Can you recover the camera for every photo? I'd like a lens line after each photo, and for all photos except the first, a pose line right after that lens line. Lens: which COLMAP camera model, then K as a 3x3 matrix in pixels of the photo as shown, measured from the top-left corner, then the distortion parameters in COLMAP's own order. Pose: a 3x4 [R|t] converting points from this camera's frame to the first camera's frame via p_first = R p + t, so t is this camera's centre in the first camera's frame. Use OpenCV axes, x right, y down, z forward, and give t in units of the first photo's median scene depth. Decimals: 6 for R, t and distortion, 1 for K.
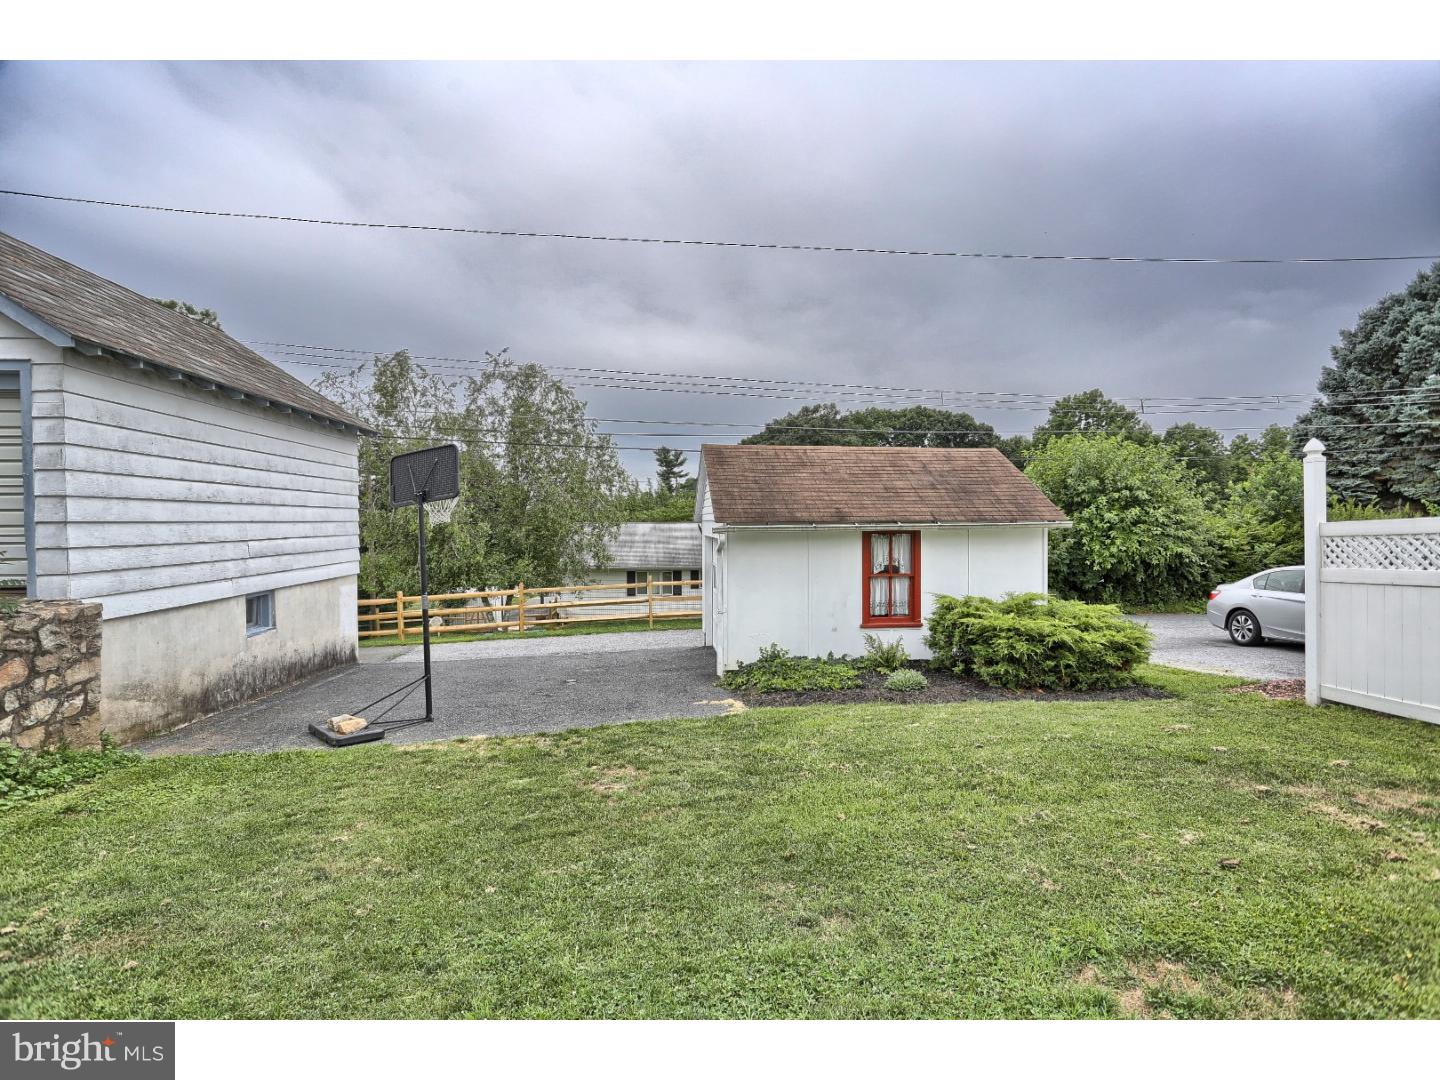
lens RADIAL K [[704.5, 0, 721.4], [0, 704.5, 538.2], [0, 0, 1]] dist [-0.068506, 0.030603]
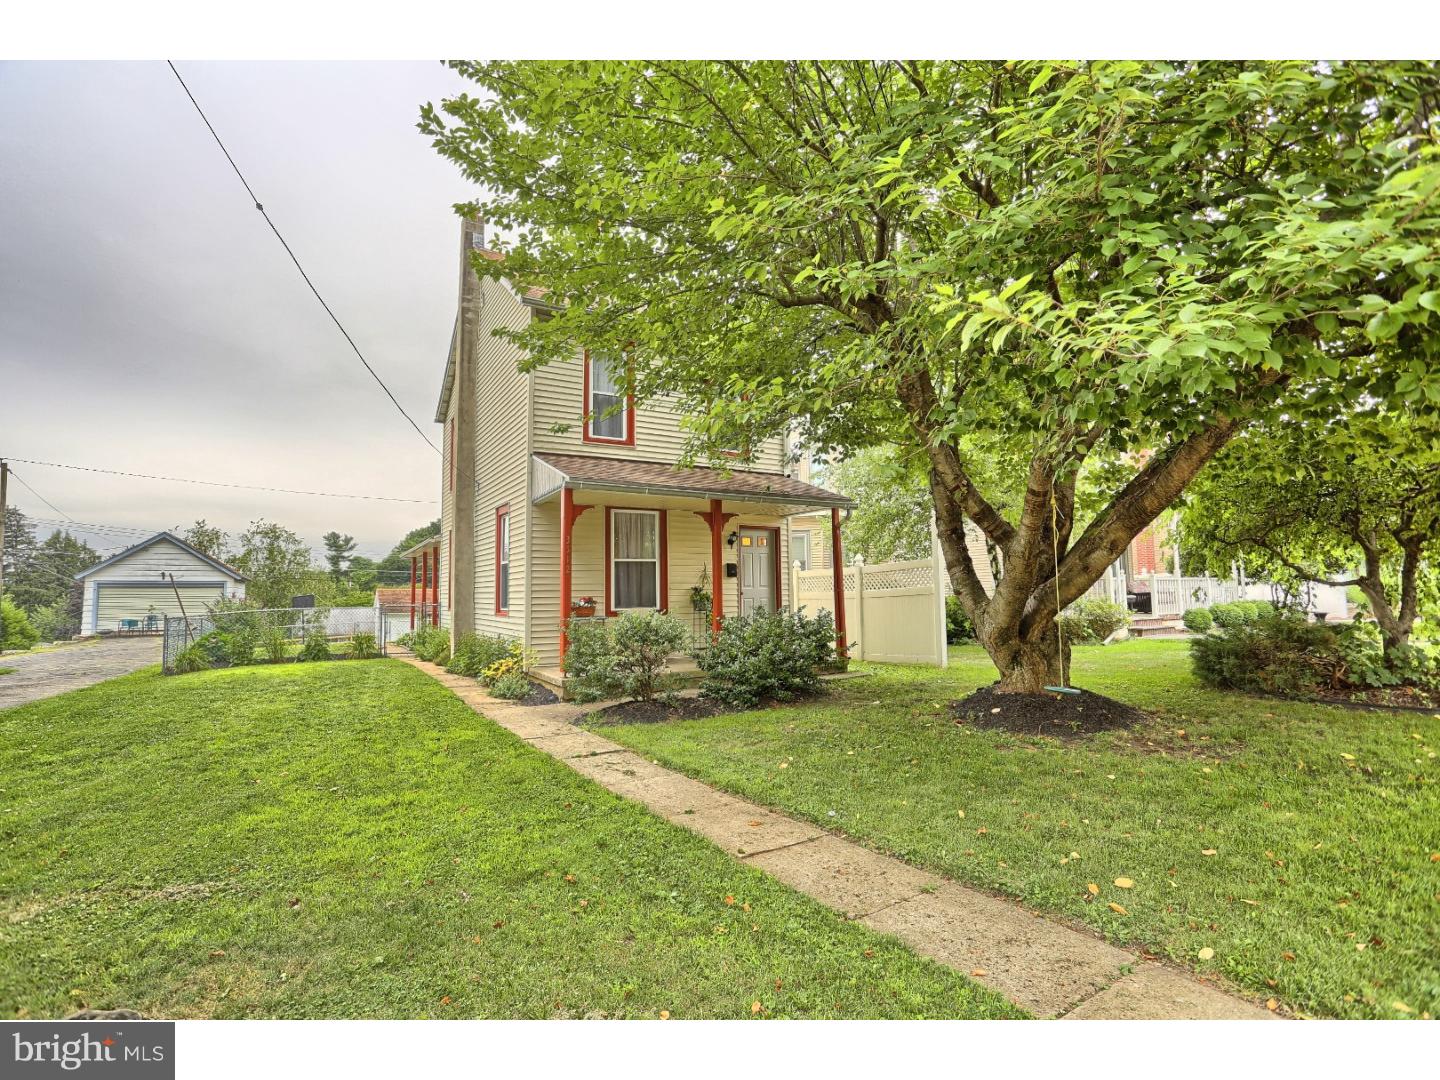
lens RADIAL K [[704.5, 0, 721.4], [0, 704.5, 538.2], [0, 0, 1]] dist [-0.068506, 0.030603]
pose [[0.903995, 0.026097, 0.426746, 0.021227], [0.020463, 0.994350, -0.104156, 0.003075], [-0.427054, 0.102889, 0.898354, -1.595055]]
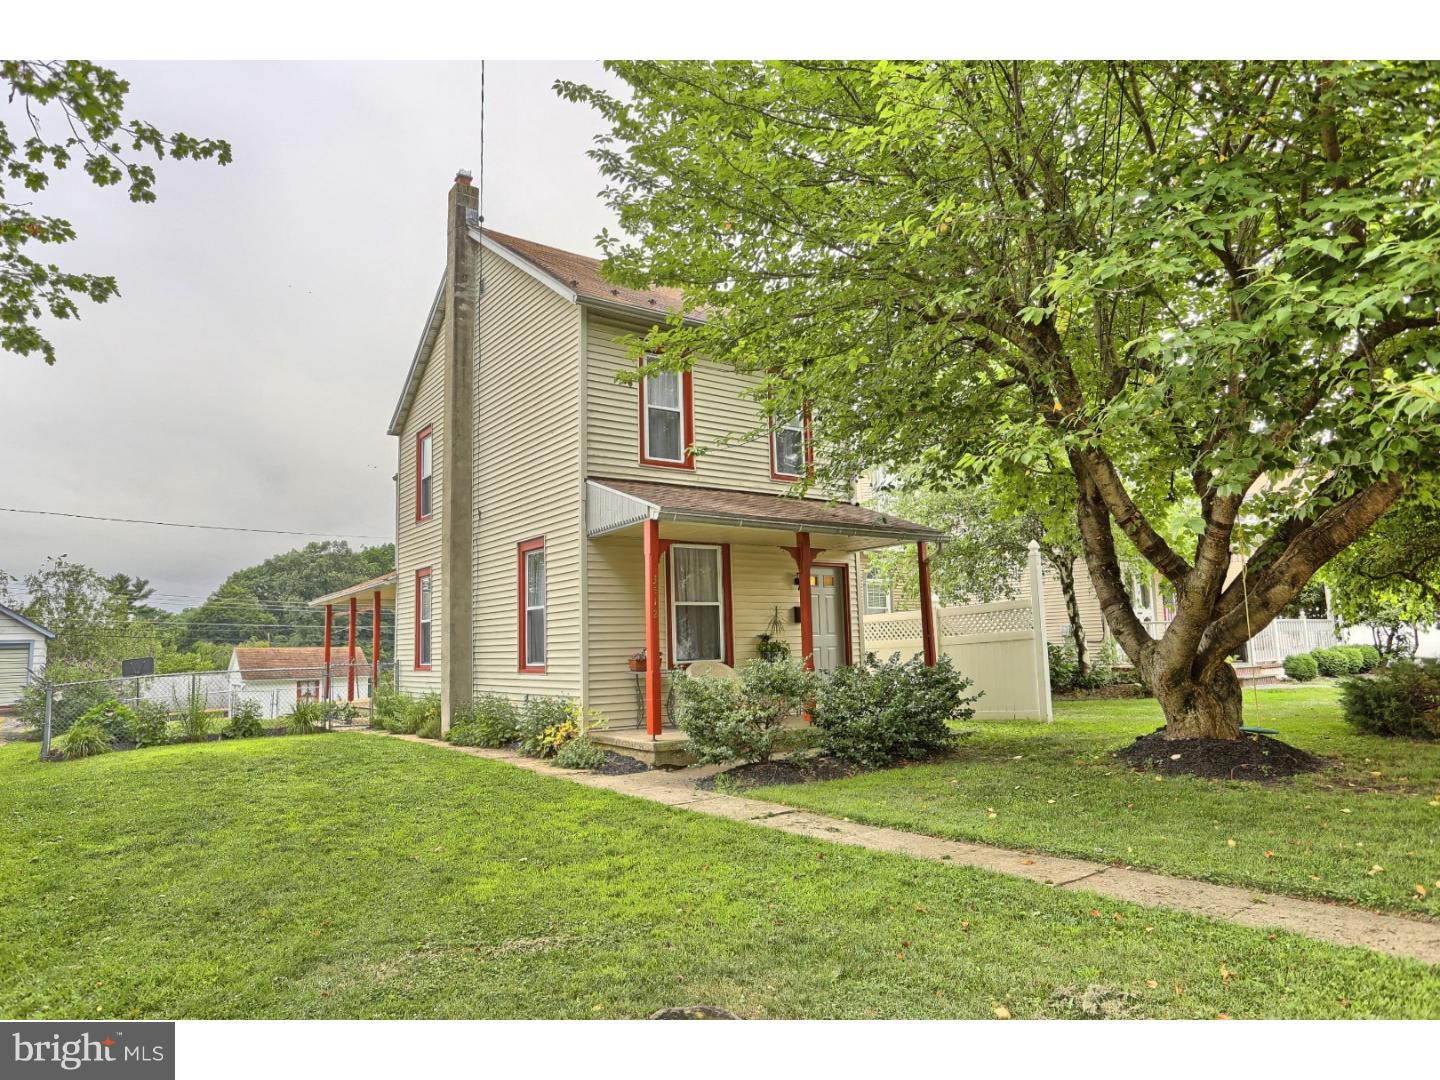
lens RADIAL K [[908.7, 0, 725.0], [0, 908.7, 536.1], [0, 0, 1]] dist [-0.053479, 0.043905]
pose [[0.858829, 0.044690, 0.510308, -0.111121], [0.036862, 0.988213, -0.148580, 0.007867], [-0.510934, 0.146416, 0.847059, -1.596661]]
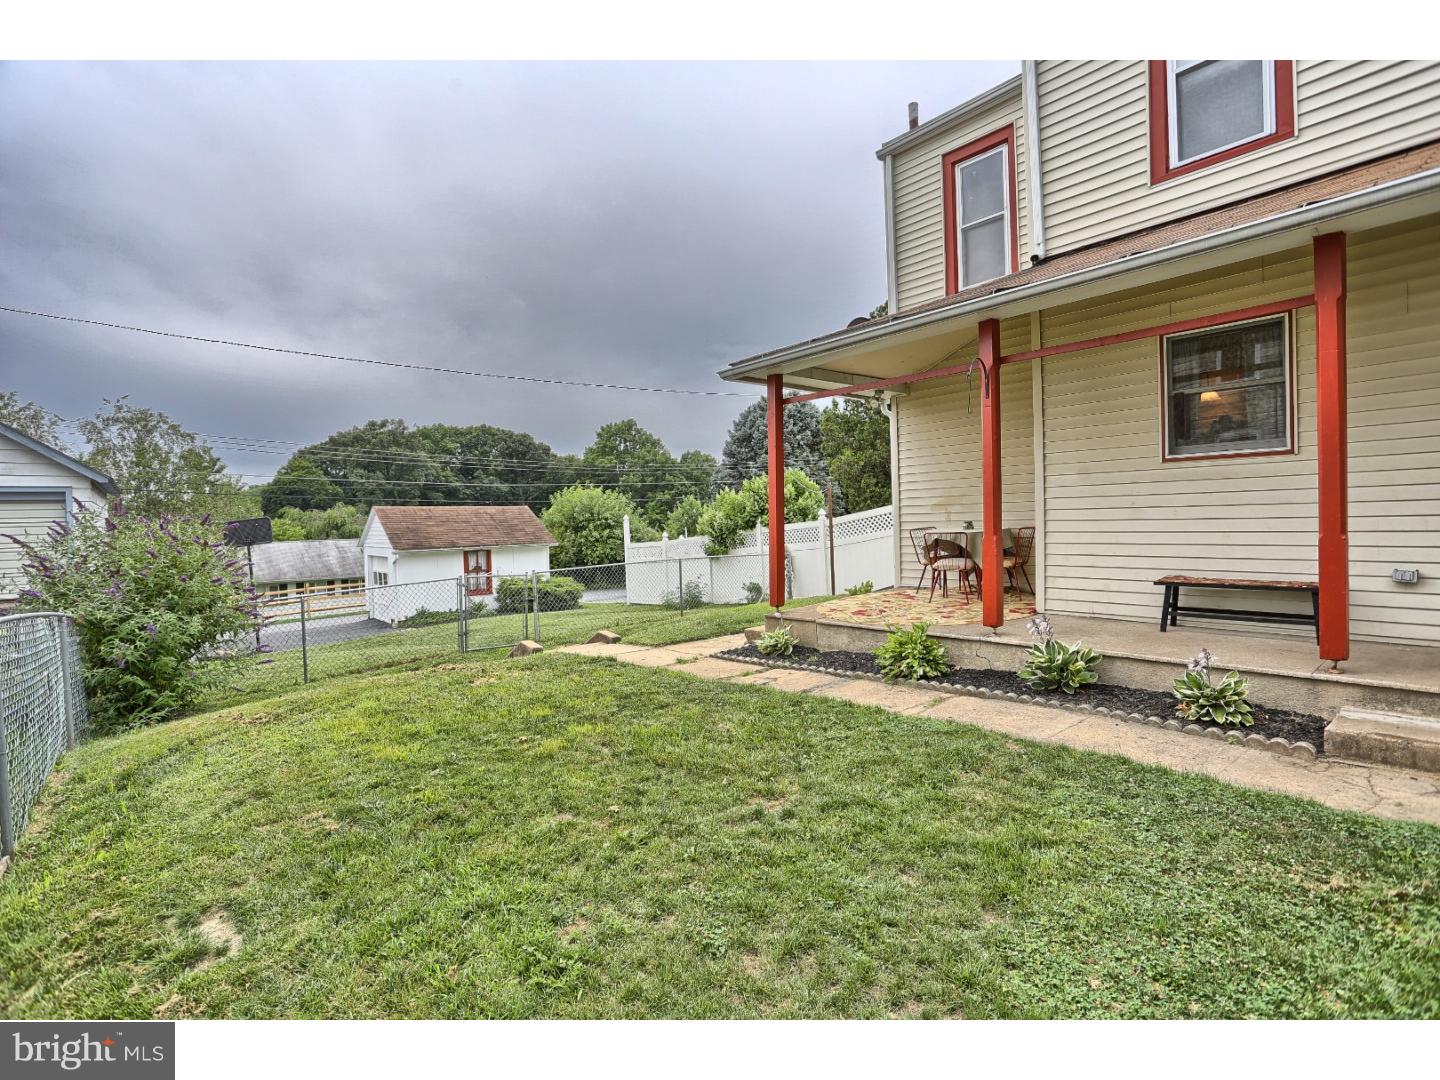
lens RADIAL K [[704.5, 0, 721.4], [0, 704.5, 538.2], [0, 0, 1]] dist [-0.068506, 0.030603]
pose [[0.825585, -0.029298, 0.563516, -0.180393], [0.033794, 0.999426, 0.002450, -0.013436], [-0.563264, 0.017020, 0.826101, -0.622030]]
